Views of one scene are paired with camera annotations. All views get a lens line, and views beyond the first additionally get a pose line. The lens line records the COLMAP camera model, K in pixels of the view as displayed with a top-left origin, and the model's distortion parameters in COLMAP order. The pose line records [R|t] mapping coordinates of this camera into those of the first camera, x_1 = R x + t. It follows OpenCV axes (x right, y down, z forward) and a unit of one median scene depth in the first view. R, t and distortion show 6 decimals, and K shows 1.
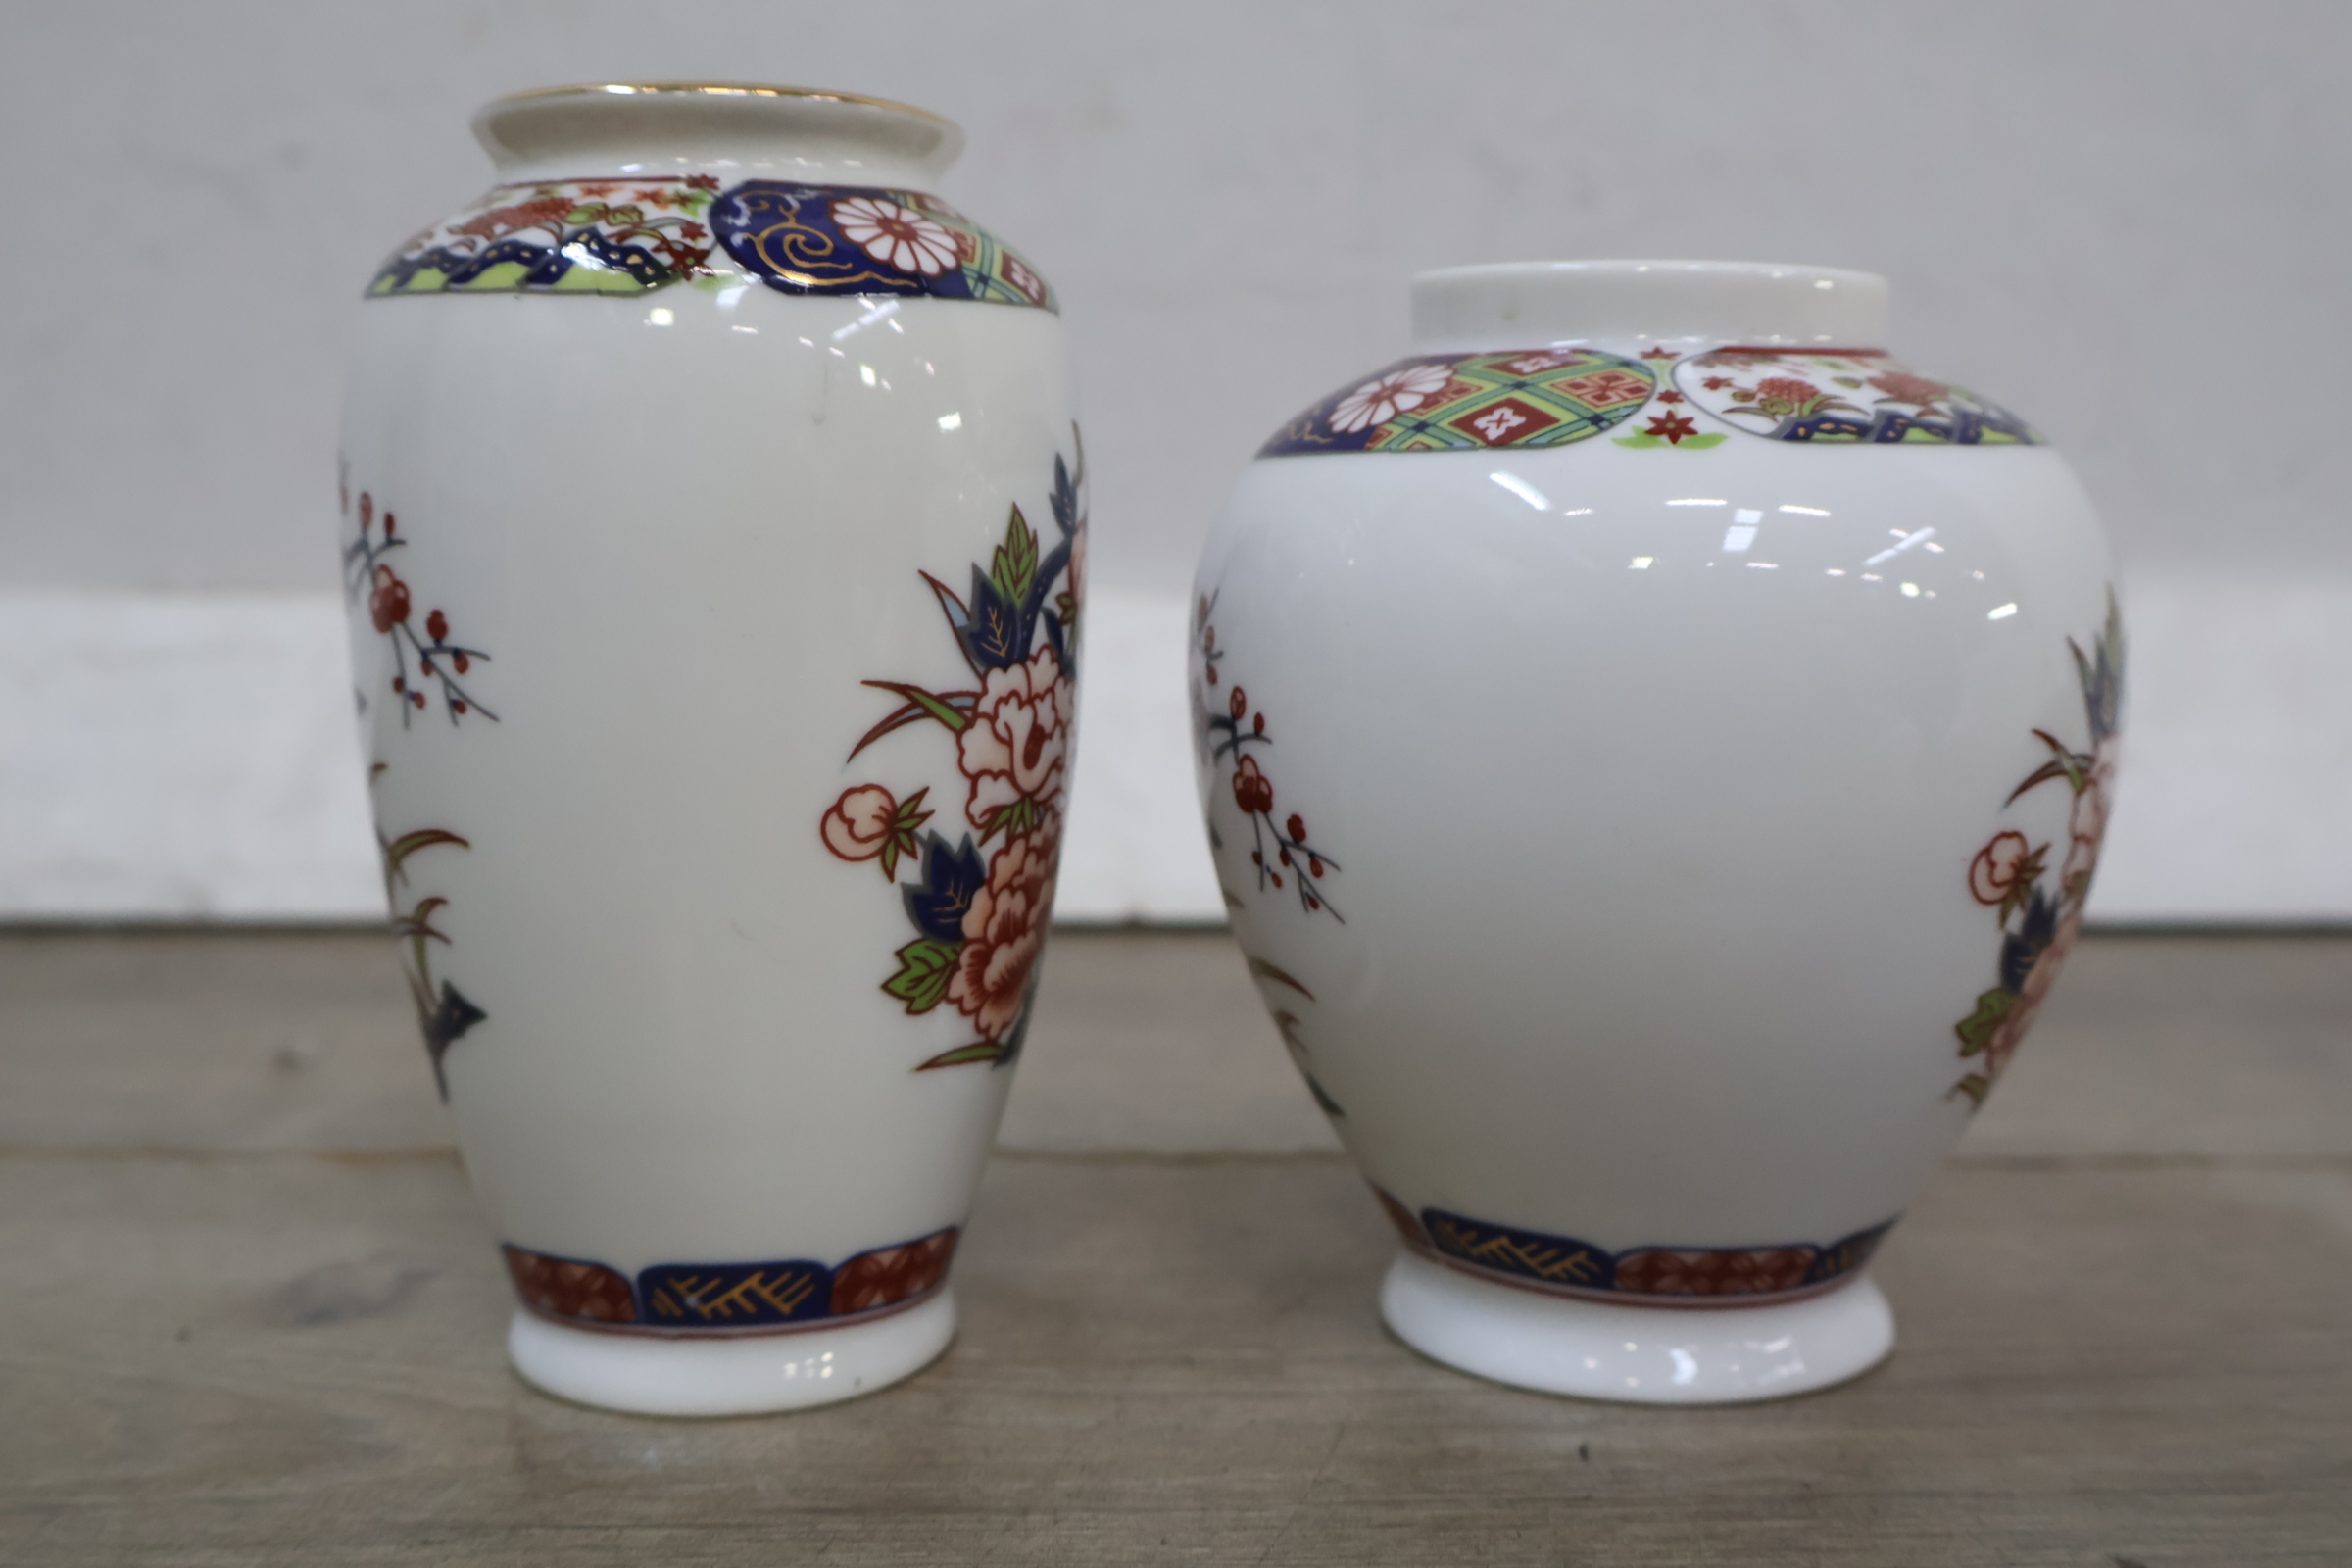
lens RADIAL K [[2445.6, 0, 1179.2], [0, 2445.6, 784.6], [0, 0, 1]] dist [0.119363, -0.296015]
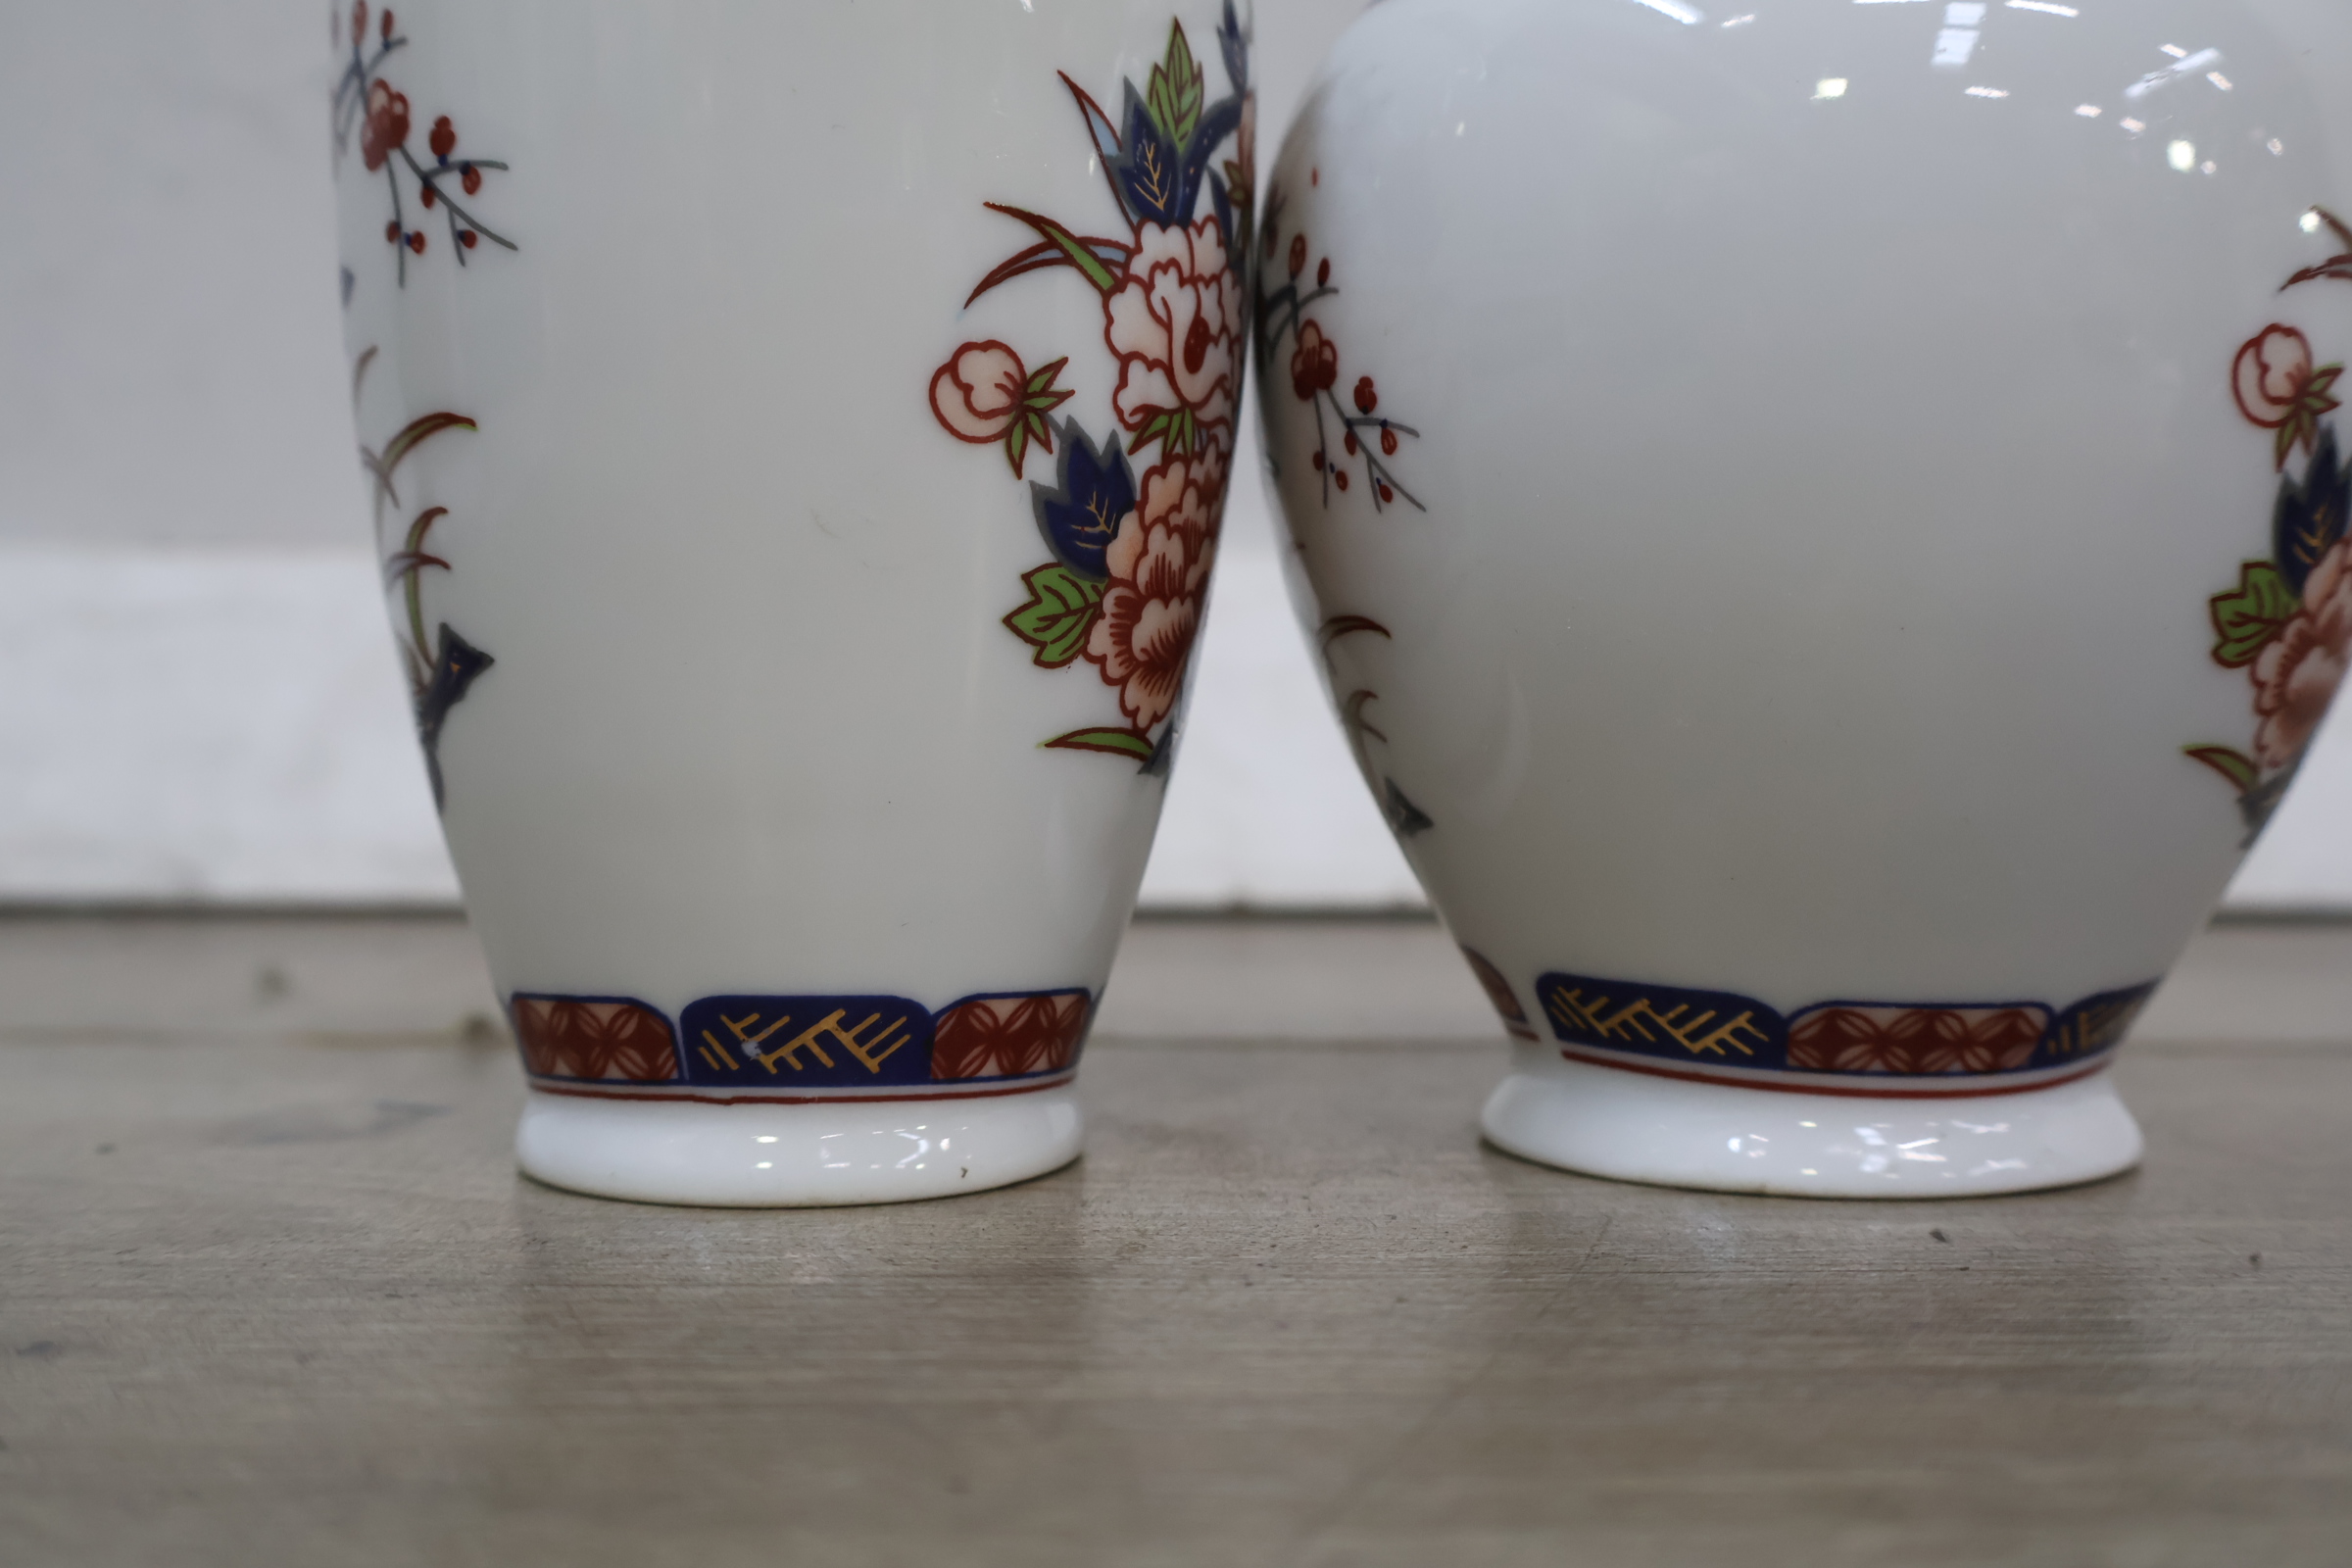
lens RADIAL K [[2476.3, 0, 1177.1], [0, 2476.3, 793.4], [0, 0, 1]] dist [0.003309, -0.008108]
pose [[0.999875, -0.001404, -0.015758, -0.054696], [-0.000100, 0.995477, -0.095007, 0.206744], [0.015820, 0.094996, 0.995352, 0.234842]]
